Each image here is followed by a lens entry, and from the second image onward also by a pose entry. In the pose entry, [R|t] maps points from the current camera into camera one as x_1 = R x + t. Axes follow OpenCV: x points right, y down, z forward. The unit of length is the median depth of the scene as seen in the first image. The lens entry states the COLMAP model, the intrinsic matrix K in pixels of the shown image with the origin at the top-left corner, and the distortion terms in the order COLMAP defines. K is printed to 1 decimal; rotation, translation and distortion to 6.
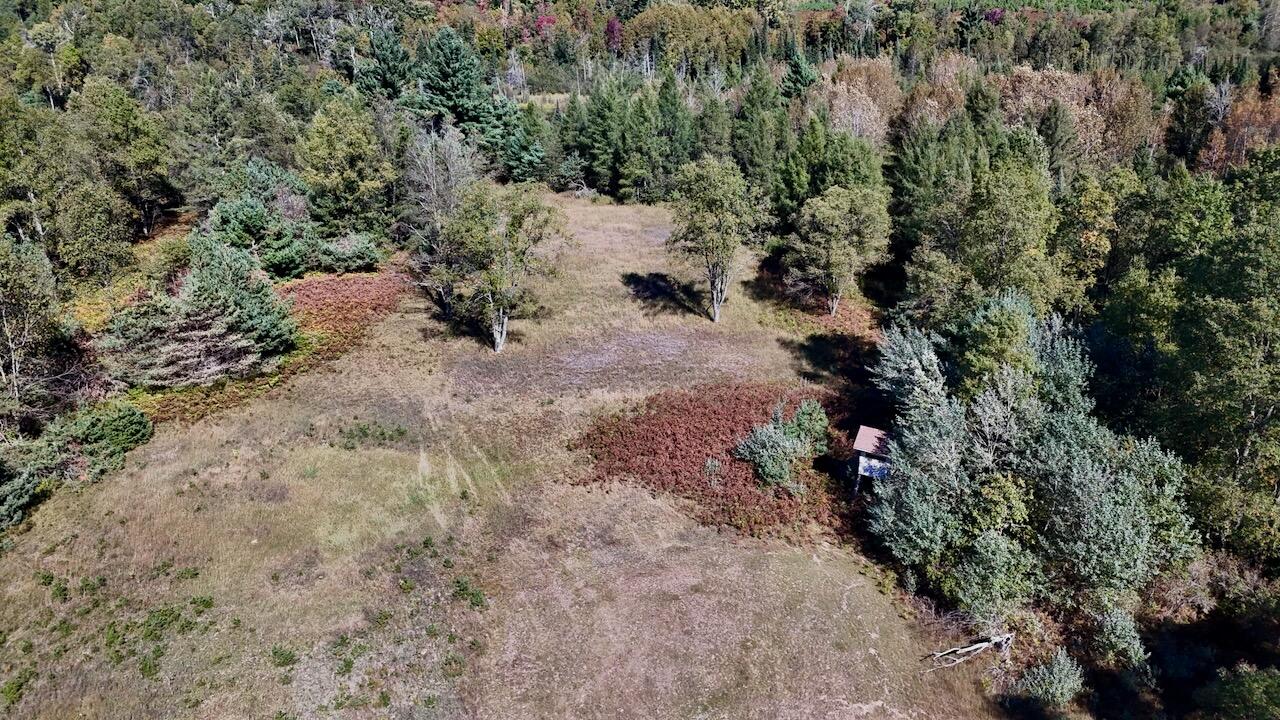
lens RADIAL K [[920.7, 0, 639.0], [0, 920.7, 360.7], [0, 0, 1]] dist [0.076545, -0.056220]
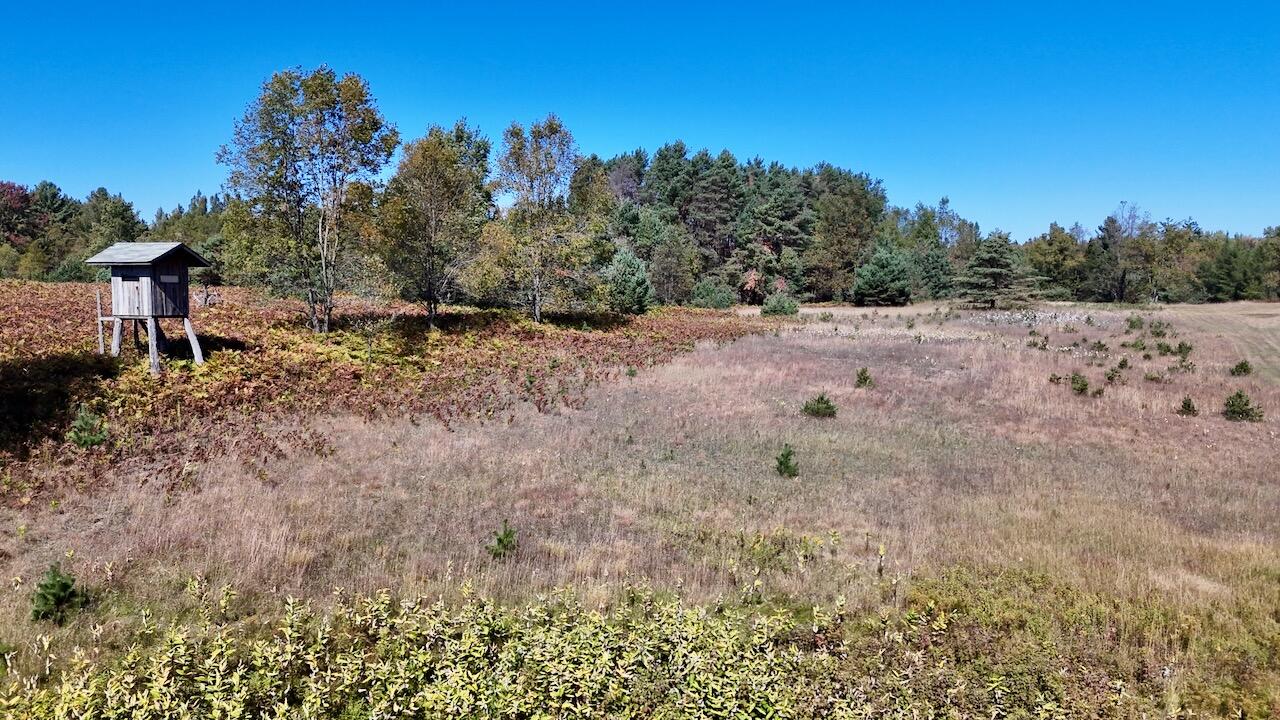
lens RADIAL K [[920.7, 0, 647.1], [0, 920.7, 361.2], [0, 0, 1]] dist [0.076545, -0.056220]
pose [[0.825599, 0.057374, -0.561333, 0.044924], [-0.230516, 0.942310, -0.242725, 0.459203], [0.515023, 0.329789, 0.791195, -0.587779]]
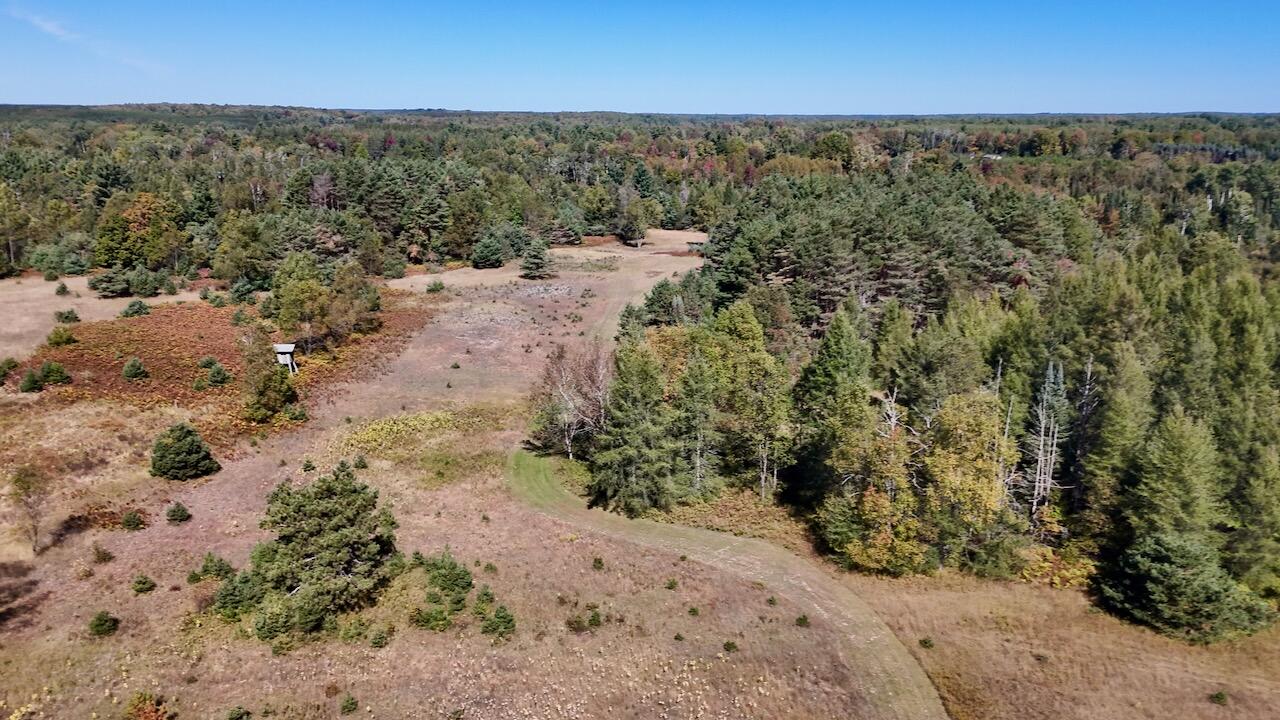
lens RADIAL K [[920.7, 0, 645.3], [0, 920.7, 369.1], [0, 0, 1]] dist [0.076545, -0.056220]
pose [[0.976232, 0.064133, -0.207022, 0.351004], [-0.093597, 0.986302, -0.135823, 0.518961], [0.195475, 0.151971, 0.968862, -1.288889]]
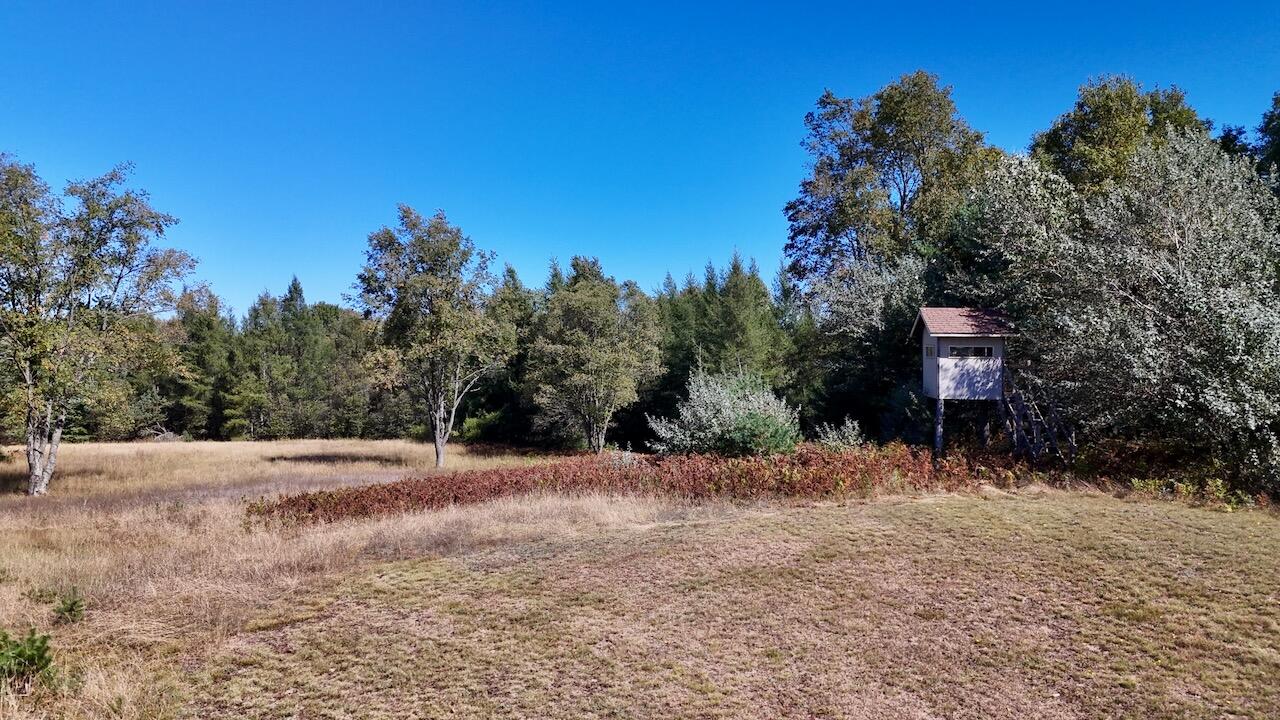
lens RADIAL K [[920.7, 0, 632.8], [0, 920.7, 351.8], [0, 0, 1]] dist [0.076545, -0.056220]
pose [[0.903696, 0.008740, 0.428086, -0.046891], [0.169700, 0.910605, -0.376830, 0.098372], [-0.393111, 0.413186, 0.821426, 0.248048]]
